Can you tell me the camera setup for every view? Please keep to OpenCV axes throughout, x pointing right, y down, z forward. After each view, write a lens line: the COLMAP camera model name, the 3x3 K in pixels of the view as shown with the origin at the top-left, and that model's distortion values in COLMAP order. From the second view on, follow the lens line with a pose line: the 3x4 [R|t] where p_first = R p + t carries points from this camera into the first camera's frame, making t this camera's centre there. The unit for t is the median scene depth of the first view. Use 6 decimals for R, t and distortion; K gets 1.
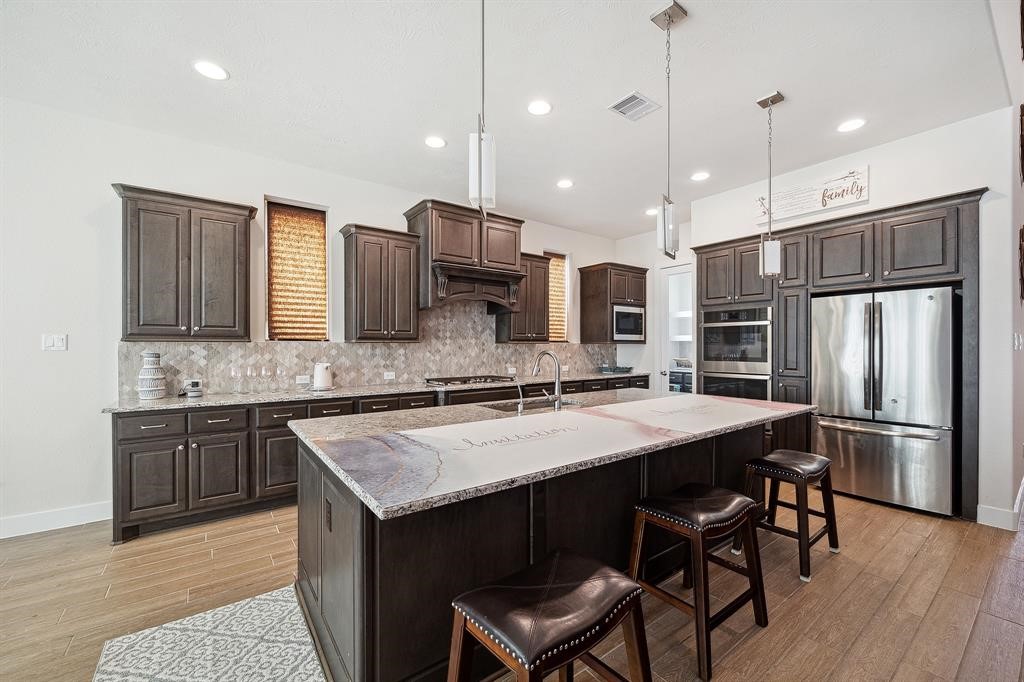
lens RADIAL K [[413.6, 0, 511.2], [0, 413.6, 345.3], [0, 0, 1]] dist [-0.000754, 0.000193]
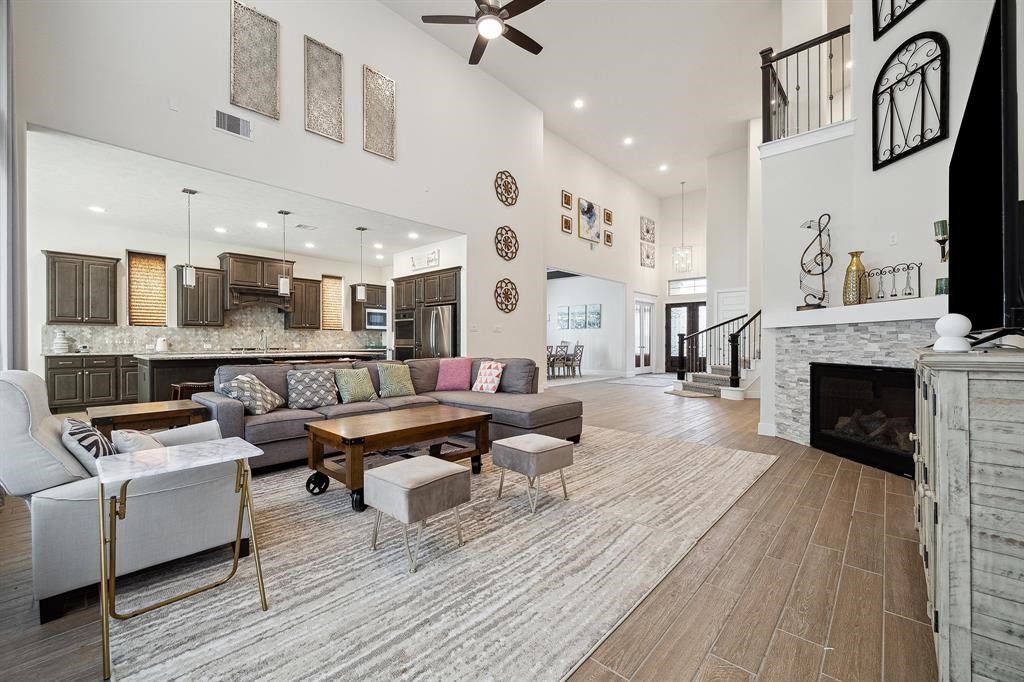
lens RADIAL K [[413.6, 0, 513.1], [0, 413.6, 342.5], [0, 0, 1]] dist [-0.000754, 0.000193]
pose [[0.981078, 0.000611, 0.193611, 0.711064], [-0.001343, 0.999992, 0.003649, 0.051543], [-0.193607, -0.003840, 0.981072, -1.100810]]
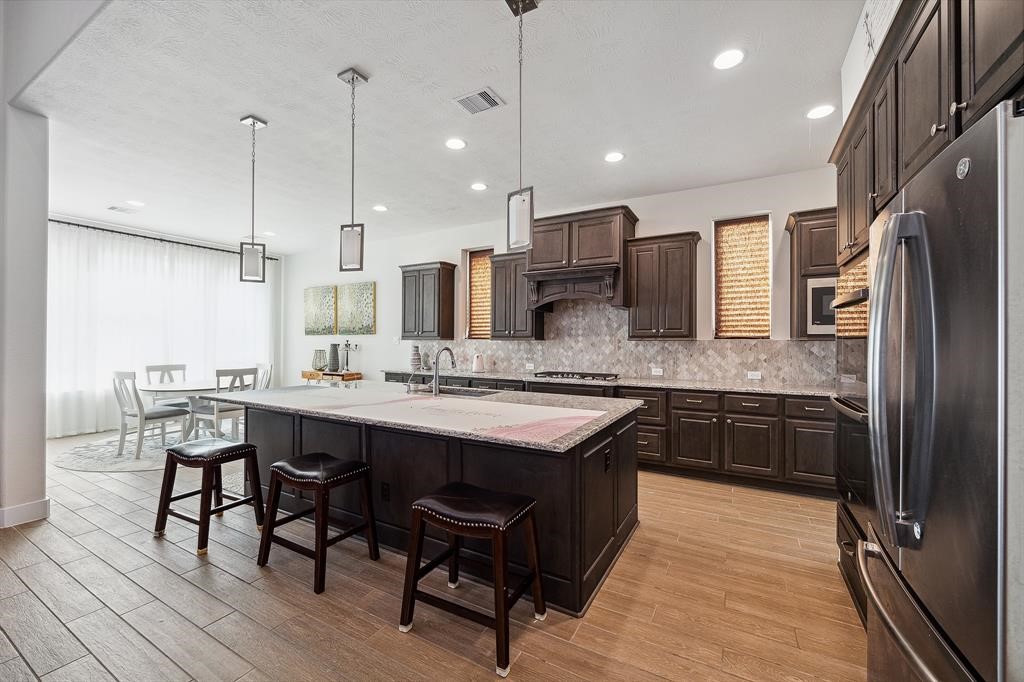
lens RADIAL K [[413.6, 0, 514.0], [0, 413.6, 338.9], [0, 0, 1]] dist [-0.000754, 0.000193]
pose [[0.409596, -0.007804, -0.912234, 0.876090], [-0.004571, 0.999933, -0.010607, 0.003603], [0.912255, 0.008515, 0.409533, 0.475051]]
